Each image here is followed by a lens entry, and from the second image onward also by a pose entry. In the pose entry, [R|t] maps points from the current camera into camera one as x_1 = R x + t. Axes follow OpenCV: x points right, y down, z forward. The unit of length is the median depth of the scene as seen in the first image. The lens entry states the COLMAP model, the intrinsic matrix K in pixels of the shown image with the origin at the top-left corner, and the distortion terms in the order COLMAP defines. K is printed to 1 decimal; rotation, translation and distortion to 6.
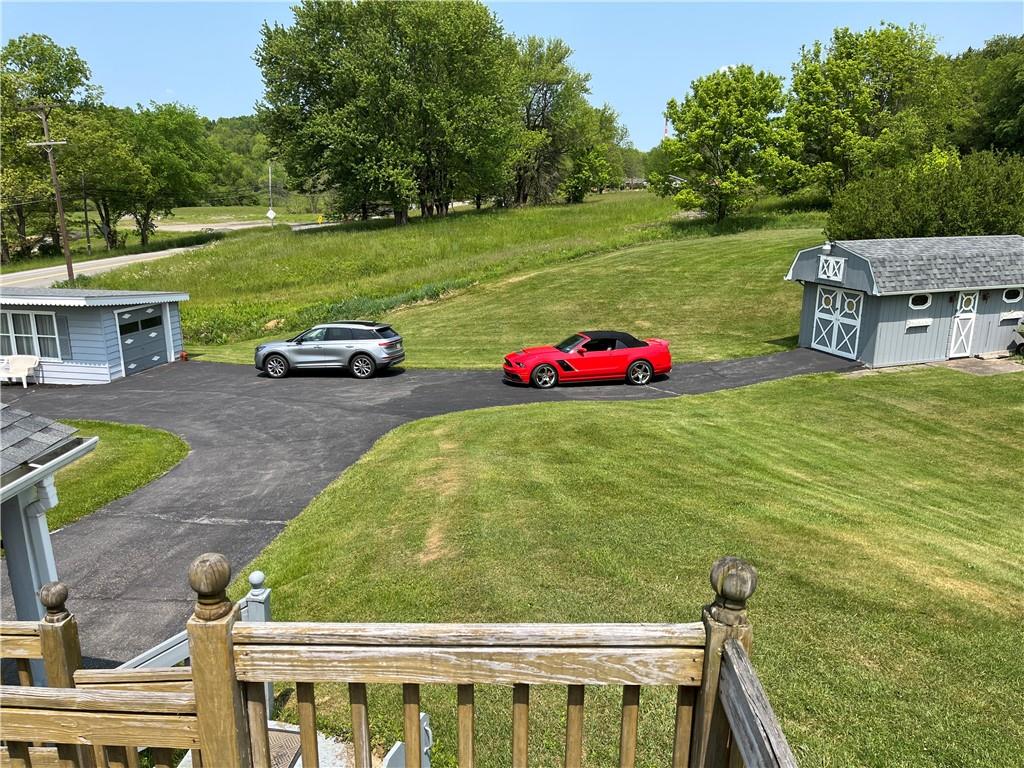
lens RADIAL K [[772.6, 0, 512.5], [0, 772.6, 384.4], [0, 0, 1]] dist [-0.008277, -0.018269]
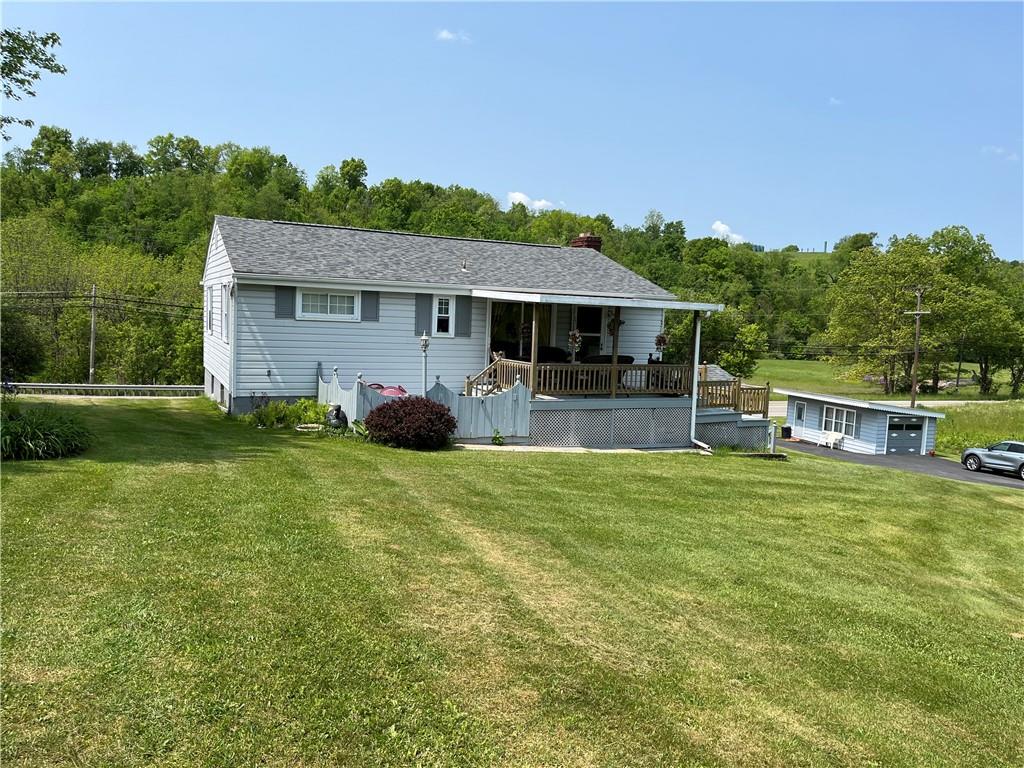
lens RADIAL K [[772.6, 0, 512.0], [0, 772.6, 384.2], [0, 0, 1]] dist [-0.008277, -0.018269]
pose [[0.455718, 0.087745, -0.885789, 0.546530], [-0.257424, 0.965598, -0.036789, 0.104239], [0.852088, 0.244789, 0.462628, -0.457006]]
